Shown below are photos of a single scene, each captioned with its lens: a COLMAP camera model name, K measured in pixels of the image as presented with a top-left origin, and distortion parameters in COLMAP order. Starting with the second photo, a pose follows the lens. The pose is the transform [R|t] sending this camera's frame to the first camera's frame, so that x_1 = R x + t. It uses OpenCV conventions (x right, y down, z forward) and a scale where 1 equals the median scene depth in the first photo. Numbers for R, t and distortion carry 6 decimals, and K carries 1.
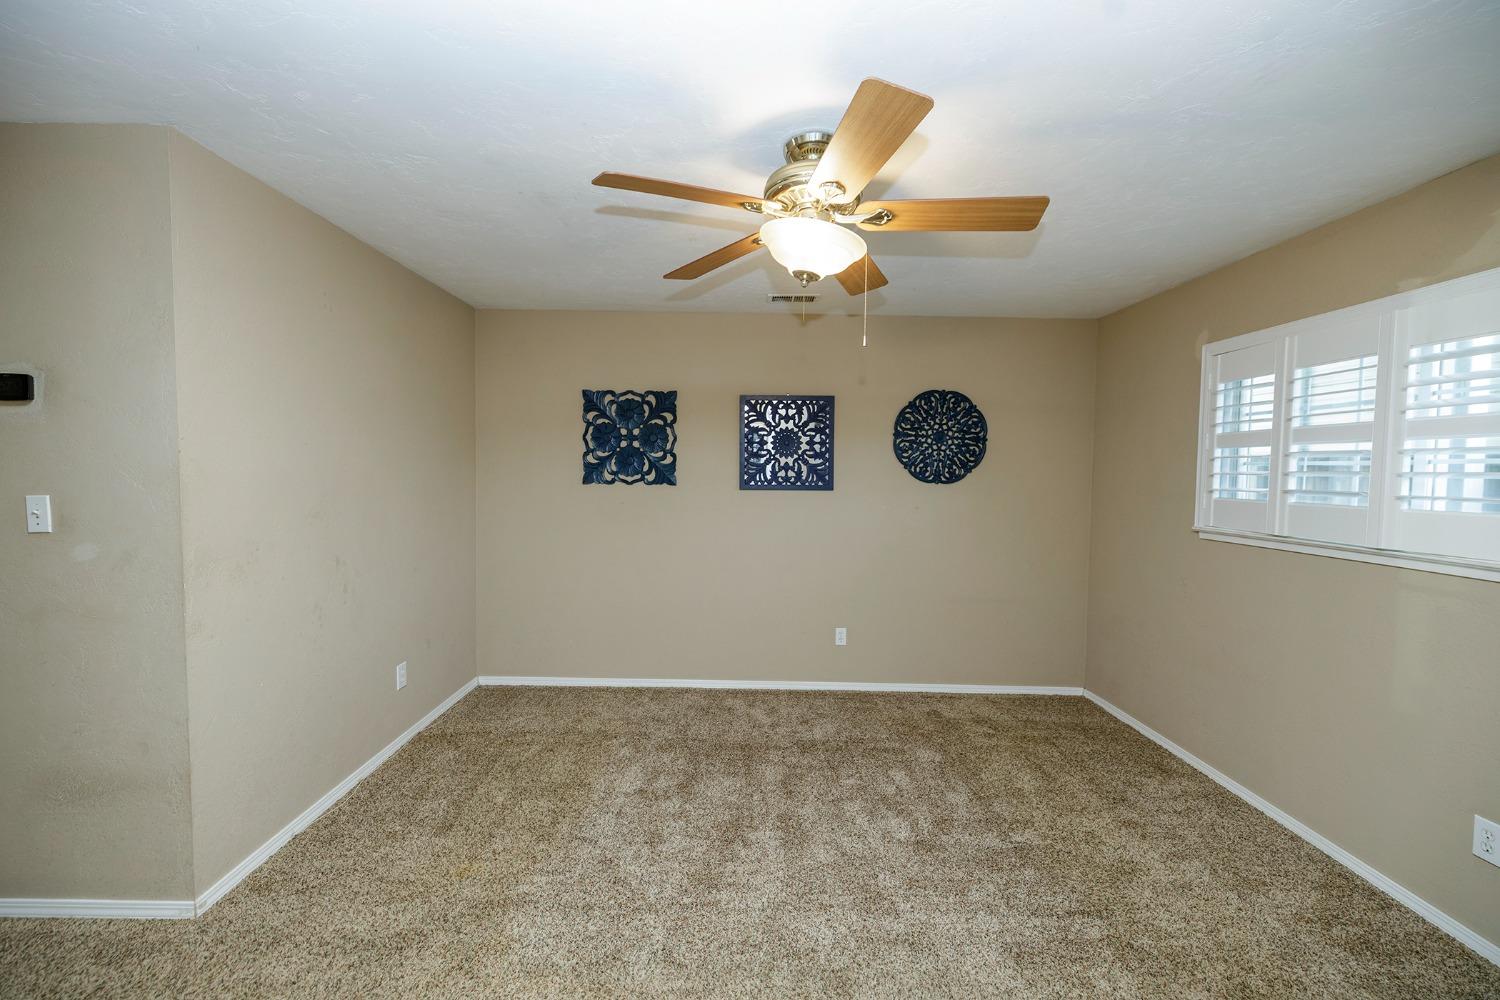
lens RADIAL K [[628.7, 0, 740.6], [0, 628.7, 494.9], [0, 0, 1]] dist [0.002017, 0.000050]
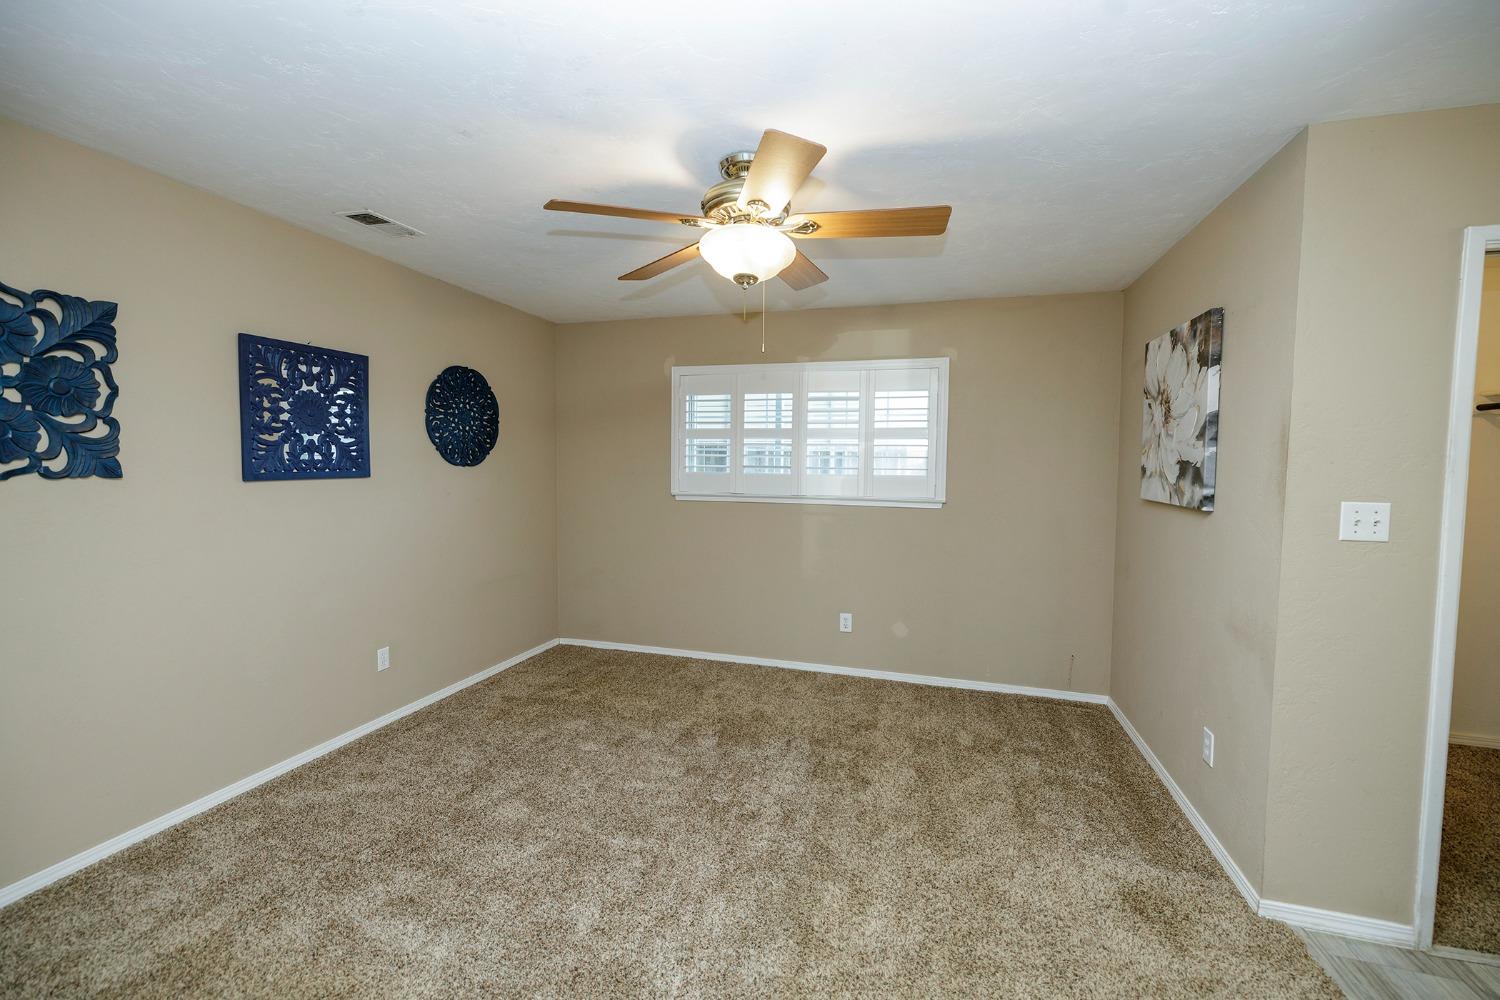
lens RADIAL K [[628.7, 0, 740.6], [0, 628.7, 494.9], [0, 0, 1]] dist [0.002017, 0.000050]
pose [[0.294573, -0.061797, 0.953629, -0.467442], [0.030627, 0.998005, 0.055212, -0.014671], [-0.955138, 0.012943, 0.295878, 0.327110]]
